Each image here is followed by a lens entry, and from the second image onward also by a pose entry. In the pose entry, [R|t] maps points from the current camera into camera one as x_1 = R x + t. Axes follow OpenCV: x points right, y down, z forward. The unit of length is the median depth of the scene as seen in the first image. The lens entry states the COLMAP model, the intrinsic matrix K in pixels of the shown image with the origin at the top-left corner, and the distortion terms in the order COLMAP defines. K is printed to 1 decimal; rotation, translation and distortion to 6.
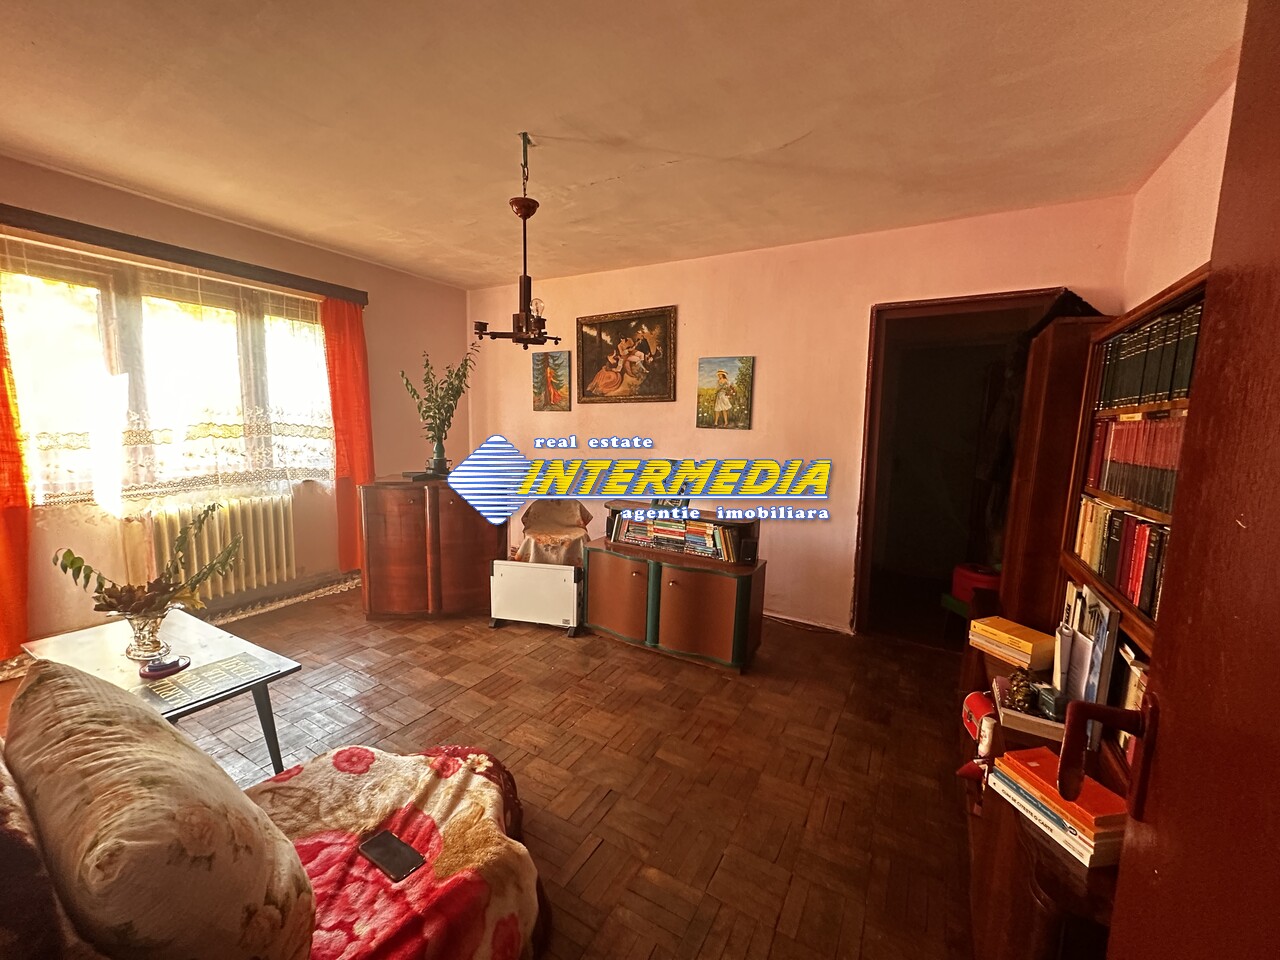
lens RADIAL K [[509.6, 0, 640.0], [0, 509.6, 480.0], [0, 0, 1]] dist [-0.001327, -0.000070]
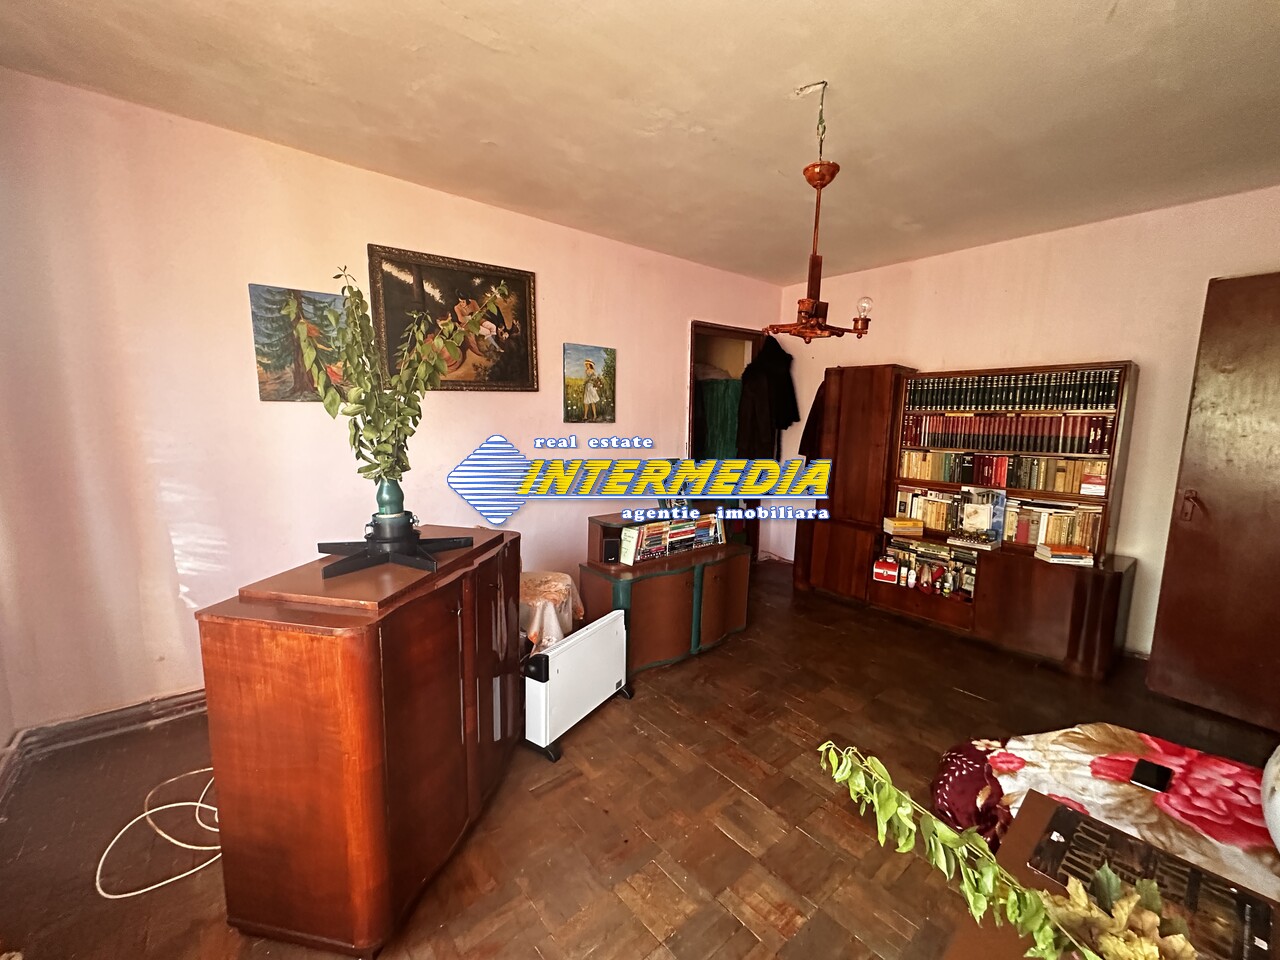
lens RADIAL K [[509.6, 0, 640.0], [0, 509.6, 480.0], [0, 0, 1]] dist [-0.001327, -0.000070]
pose [[0.340067, -0.149891, 0.928379, -1.377172], [0.100130, 0.987375, 0.122739, -0.202171], [-0.935055, 0.051219, 0.350782, 1.168237]]
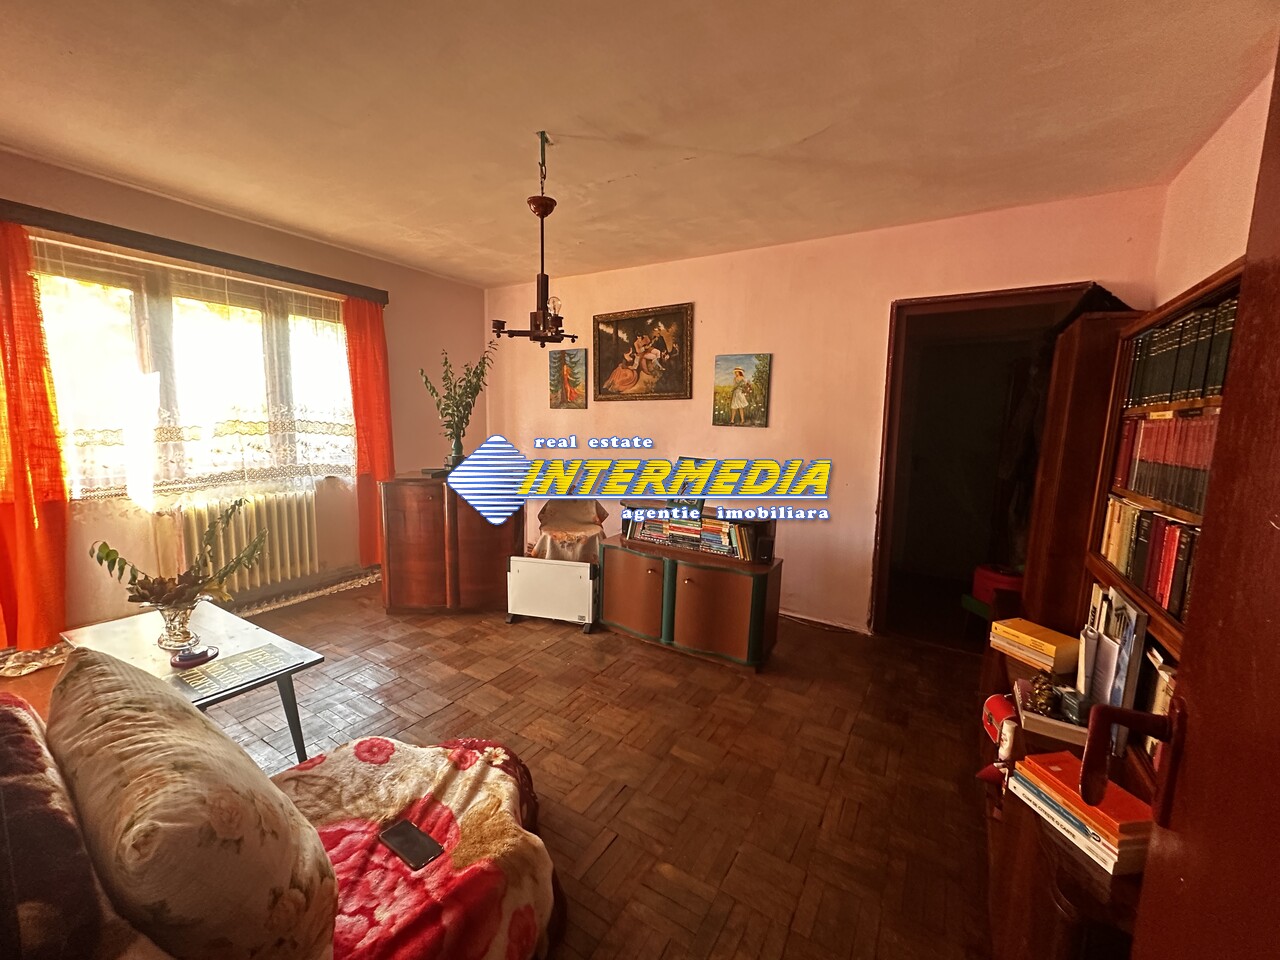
lens RADIAL K [[509.6, 0, 640.0], [0, 509.6, 480.0], [0, 0, 1]] dist [-0.001327, -0.000070]
pose [[0.999522, 0.004434, -0.030582, -0.000609], [-0.004293, 0.999980, 0.004672, 0.000219], [0.030603, -0.004538, 0.999521, -0.002137]]
